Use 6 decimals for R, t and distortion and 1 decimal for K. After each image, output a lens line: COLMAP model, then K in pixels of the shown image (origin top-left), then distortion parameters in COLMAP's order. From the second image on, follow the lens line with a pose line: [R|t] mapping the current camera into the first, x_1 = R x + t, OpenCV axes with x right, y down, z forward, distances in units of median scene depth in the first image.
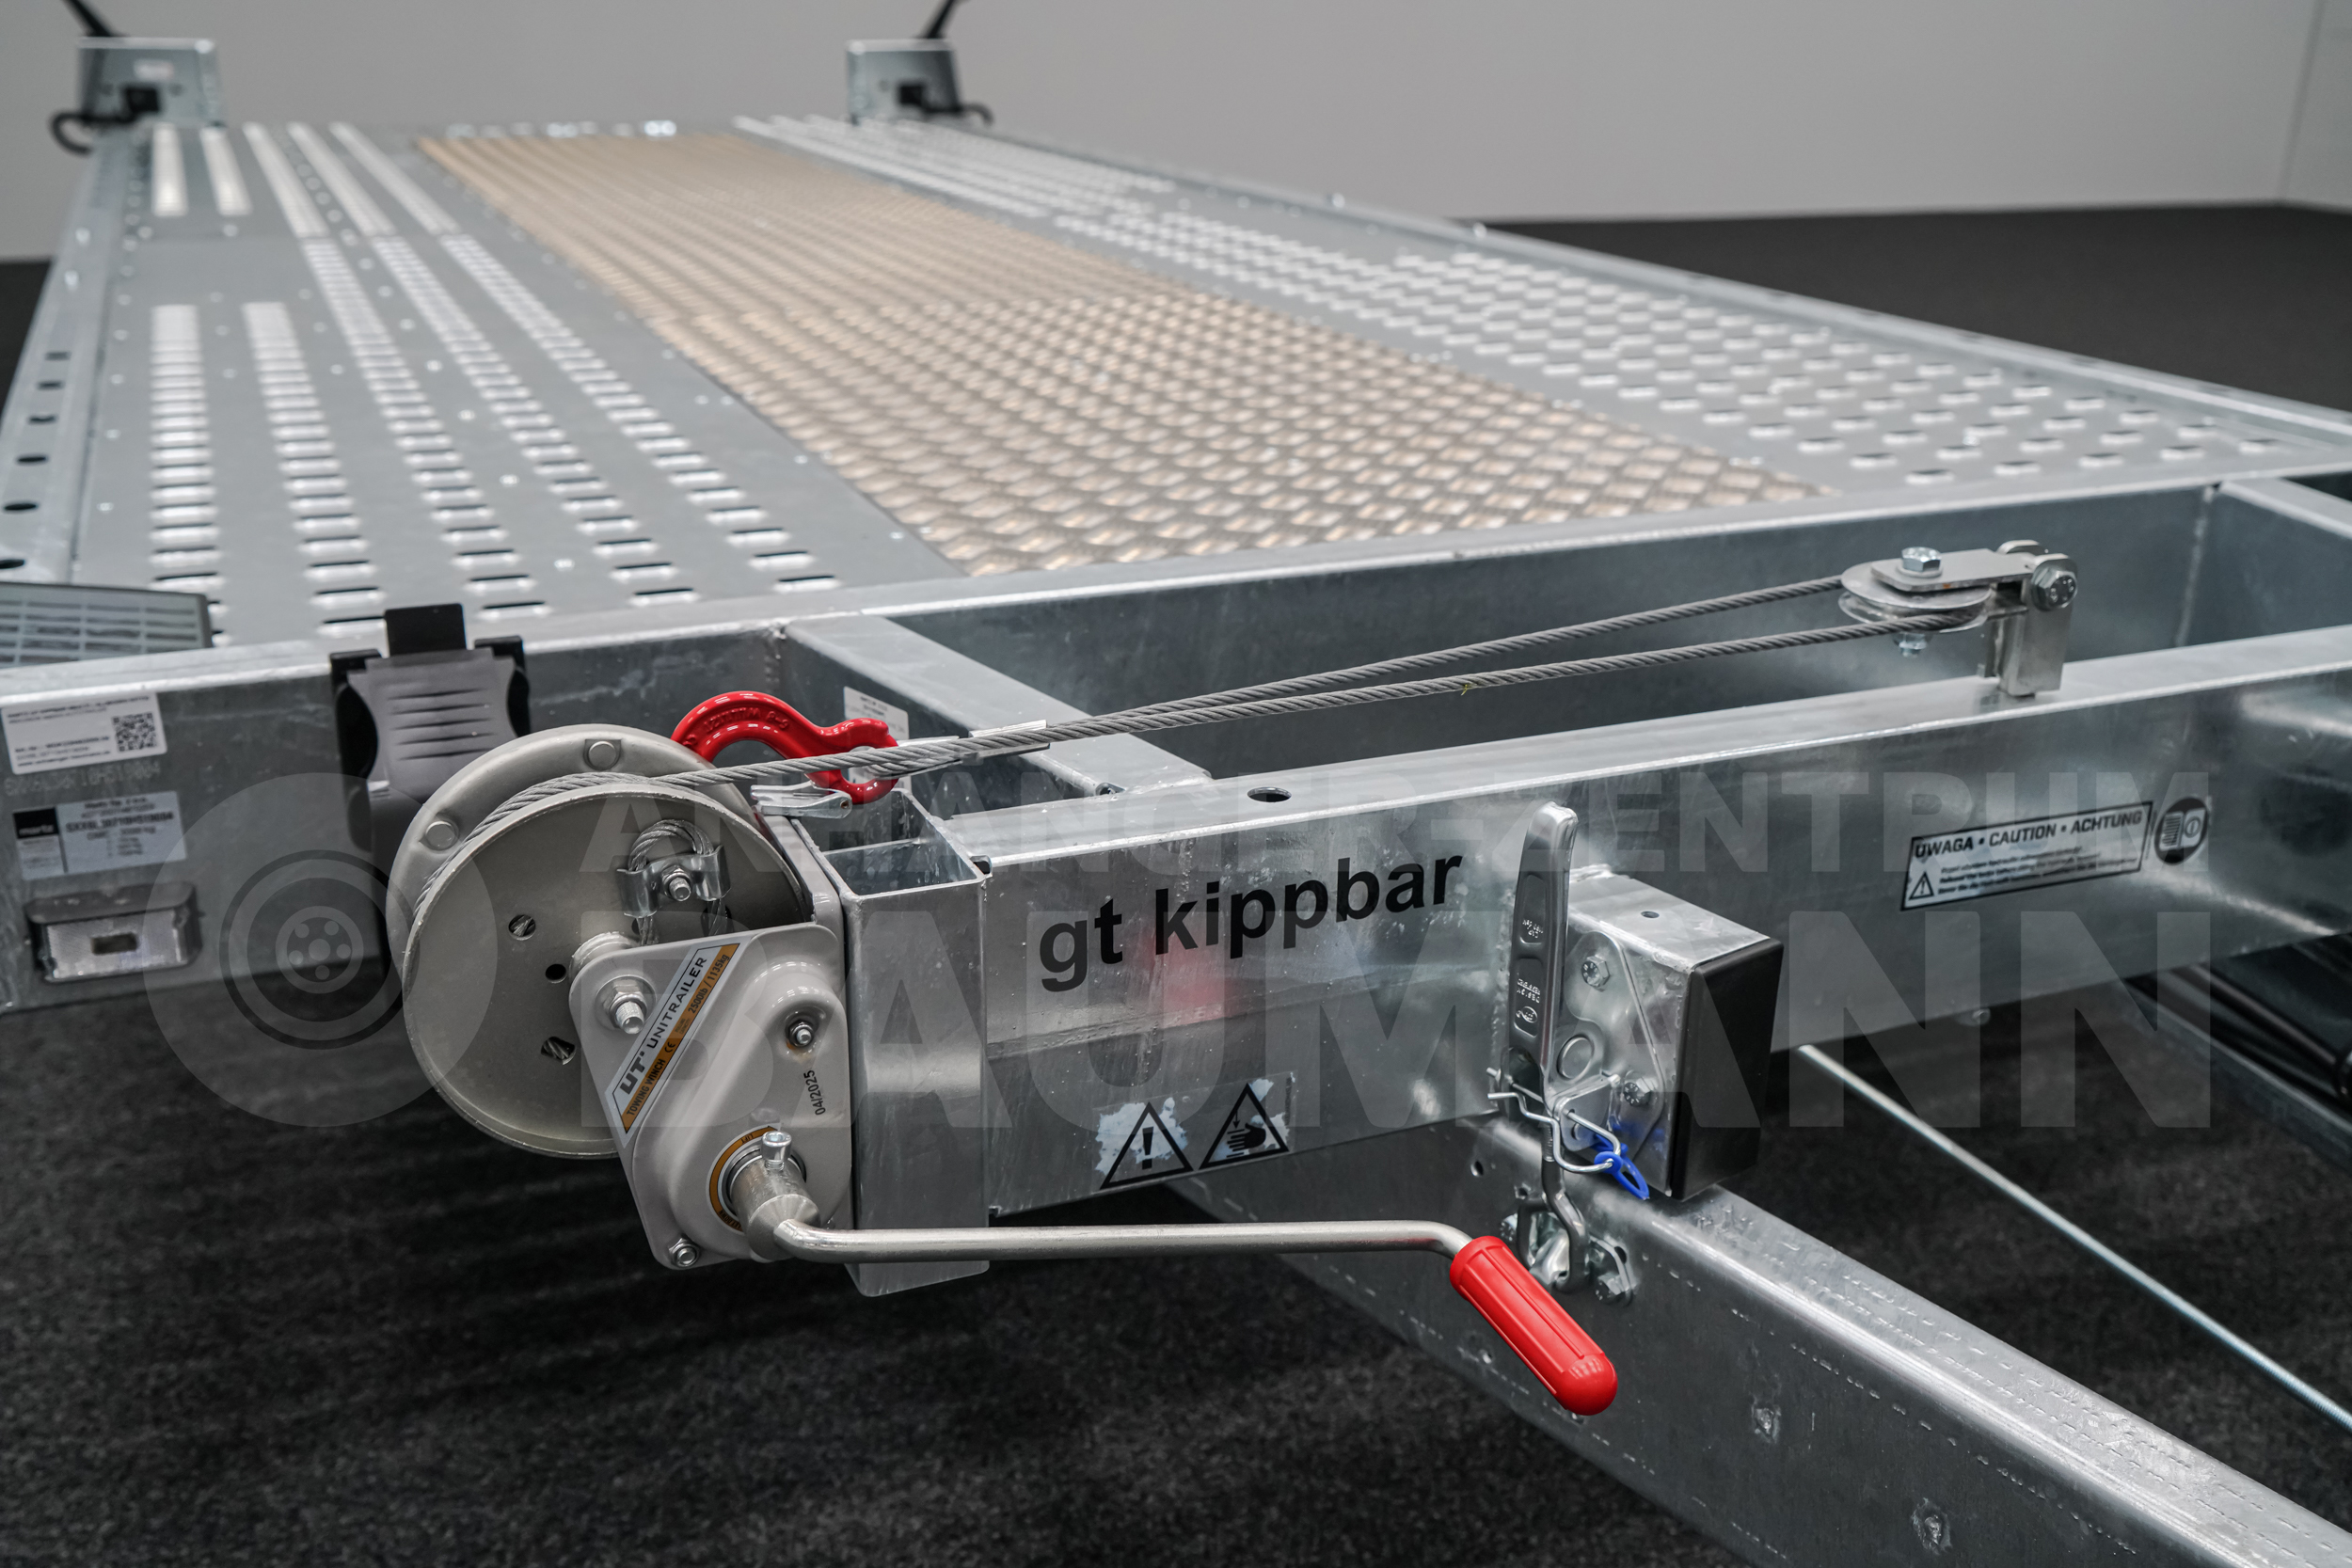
lens RADIAL K [[2204.5, 0, 1168.4], [0, 2204.5, 784.4], [0, 0, 1]] dist [0.001489, 0.000000]
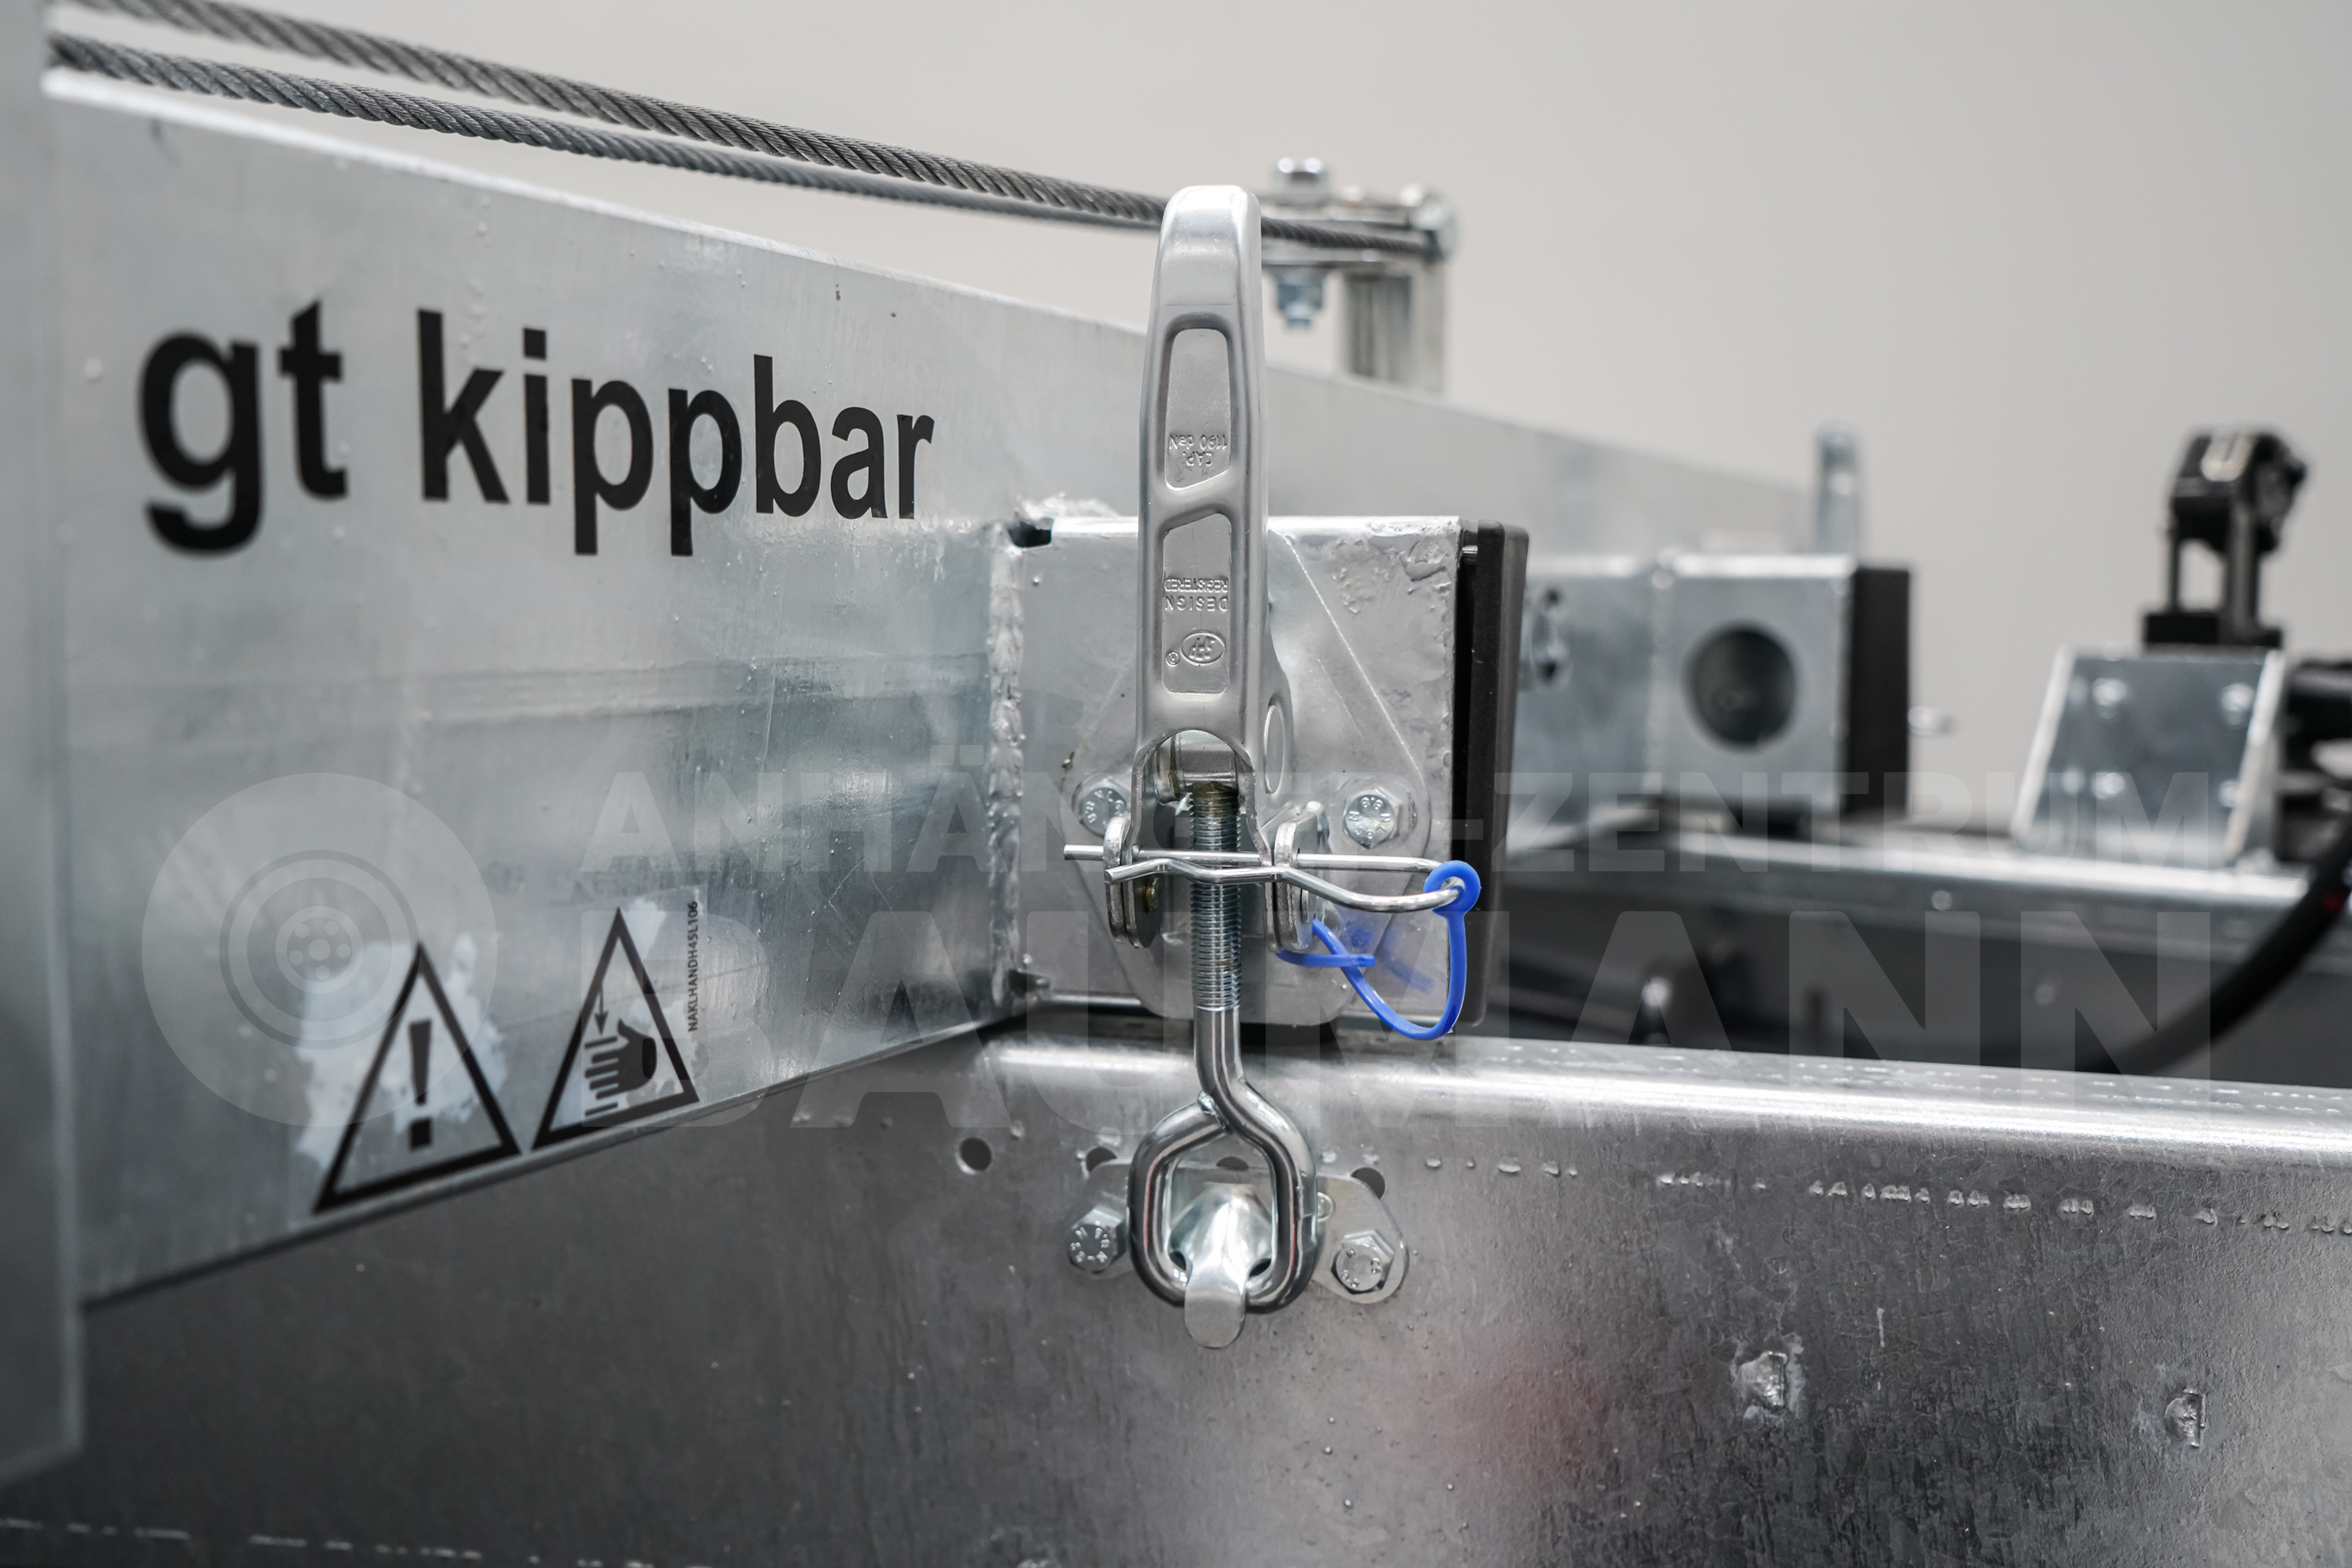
lens RADIAL K [[2288.5, 0, 1179.0], [0, 2288.5, 778.2], [0, 0, 1]] dist [-0.036474, 0.000000]
pose [[0.764261, -0.057436, 0.642344, -0.153981], [0.227412, 0.956047, -0.185089, 0.217641], [-0.603481, 0.287533, 0.743731, 0.640868]]
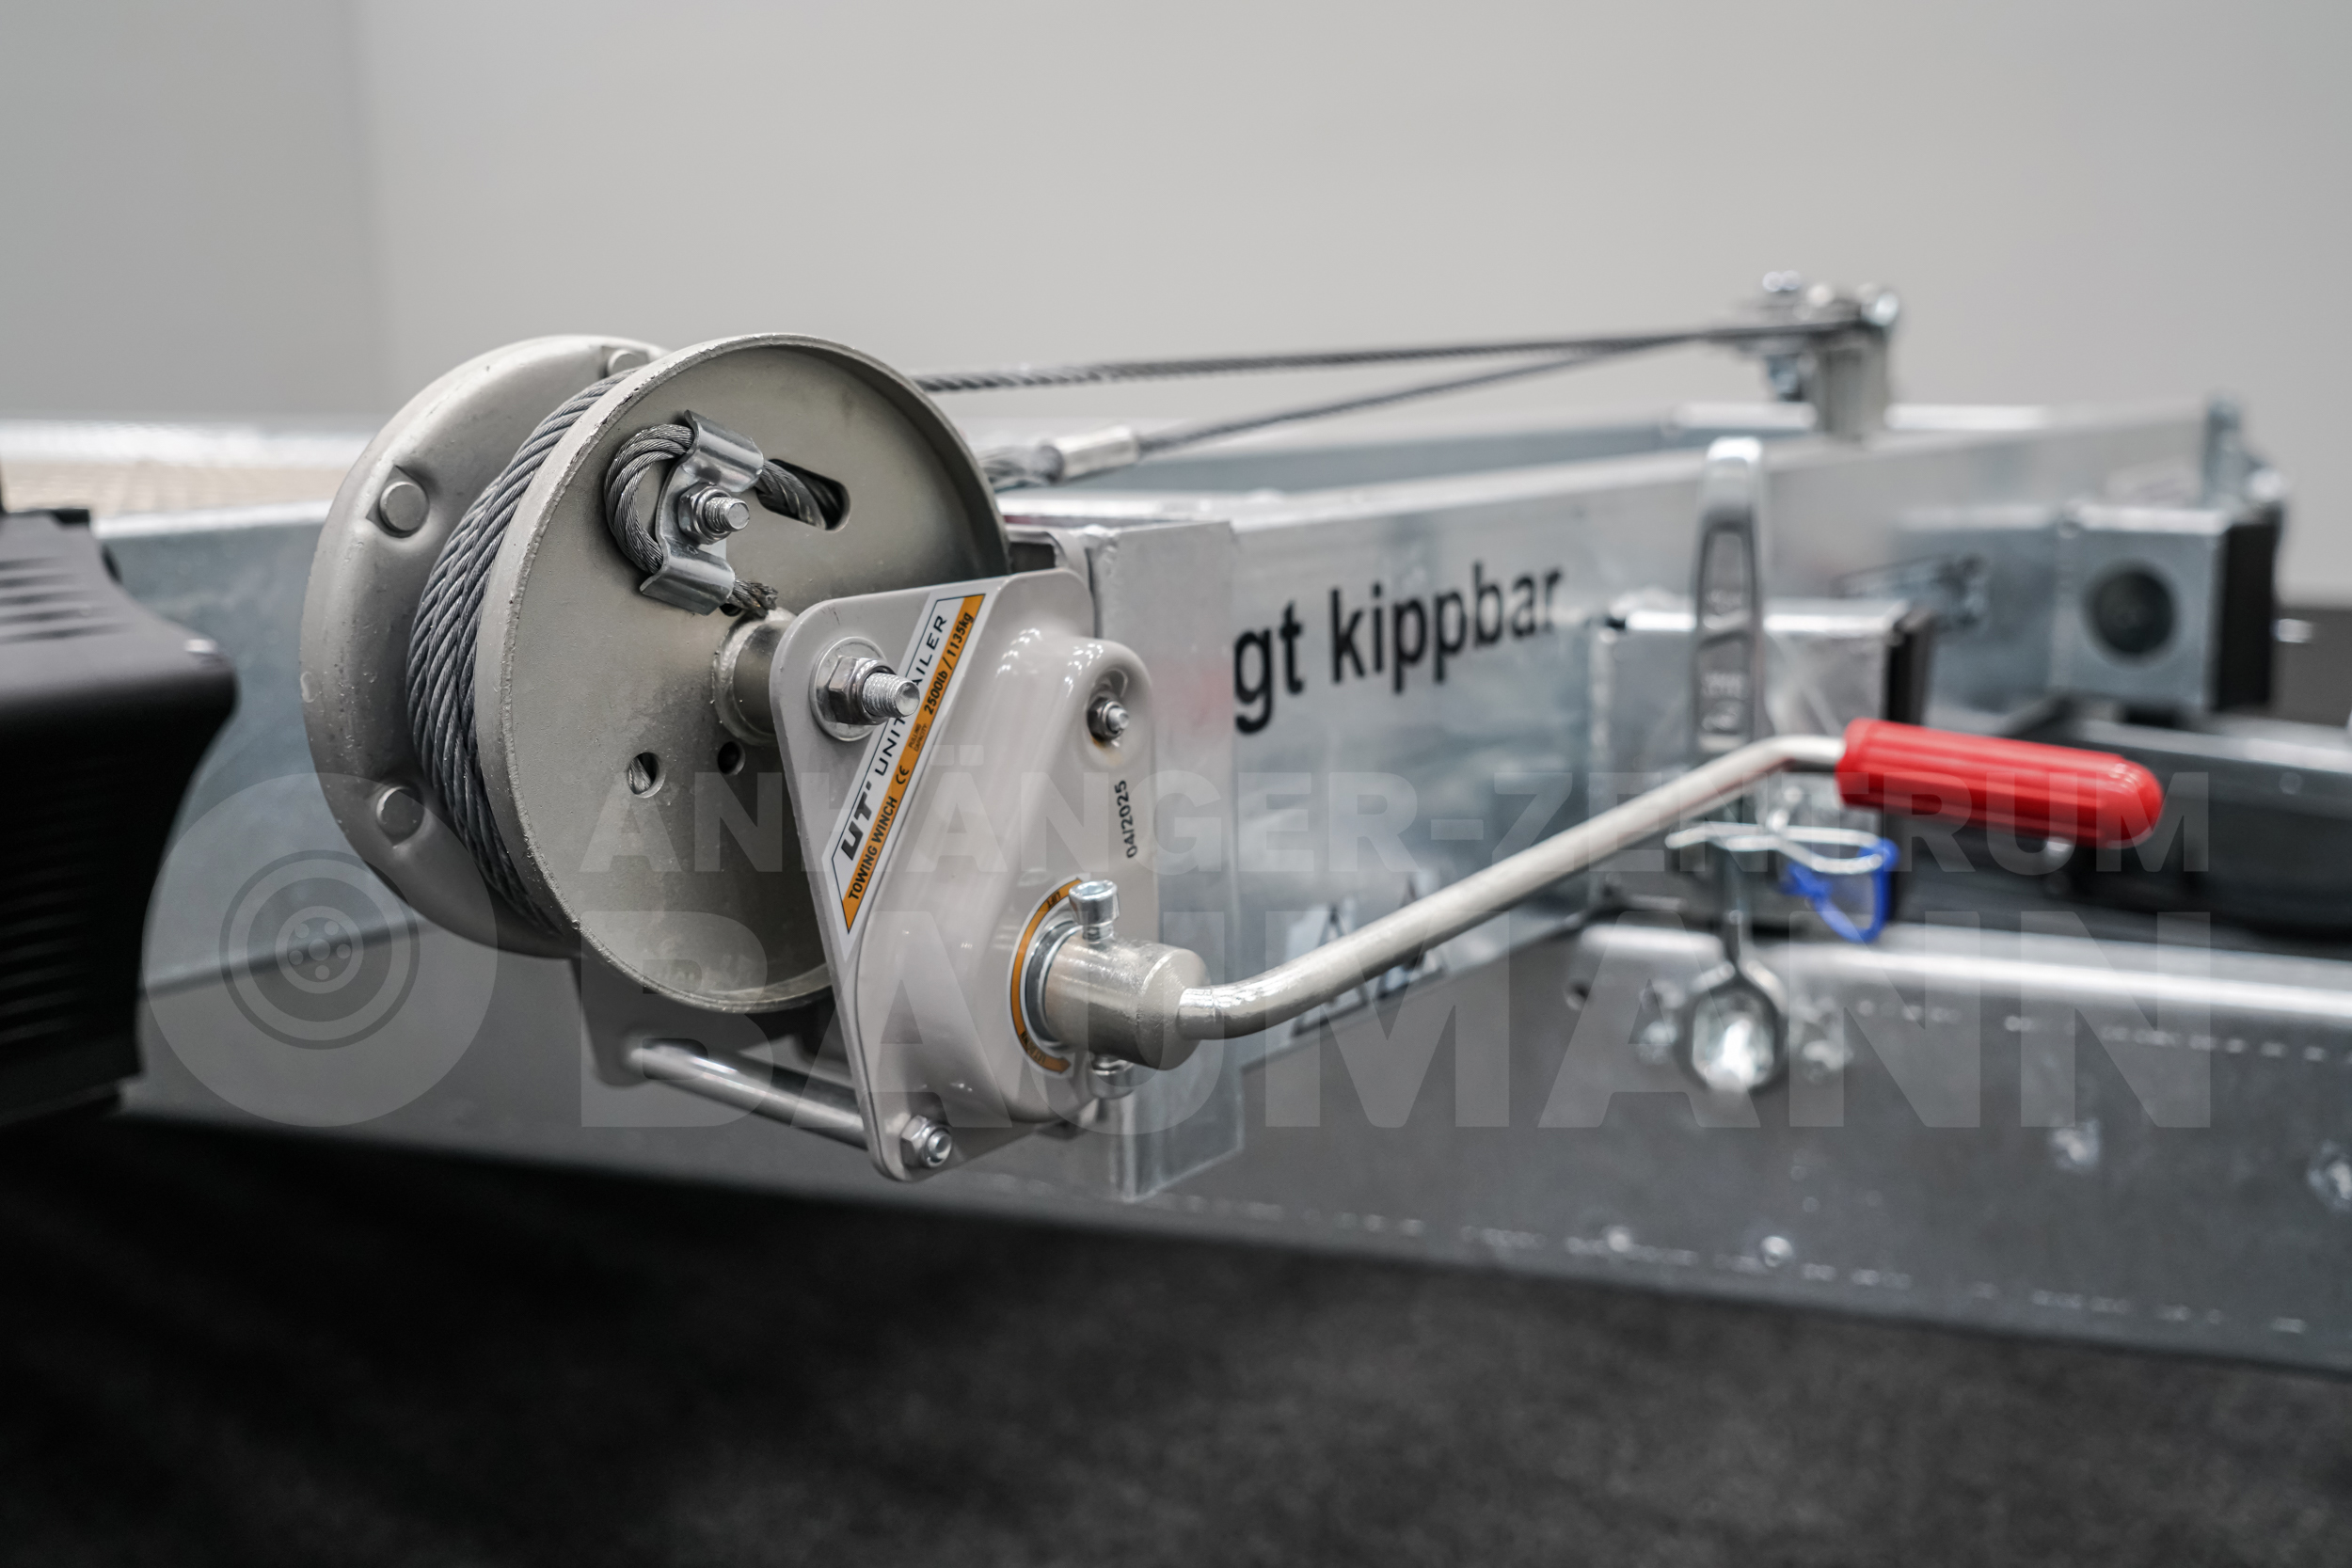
lens RADIAL K [[2204.5, 0, 1182.7], [0, 2204.5, 771.1], [0, 0, 1]] dist [0.001489, 0.000000]
pose [[0.875730, -0.121586, 0.467241, -0.387499], [0.203835, 0.970400, -0.129520, 0.186321], [-0.437663, 0.208664, 0.874592, 0.380926]]
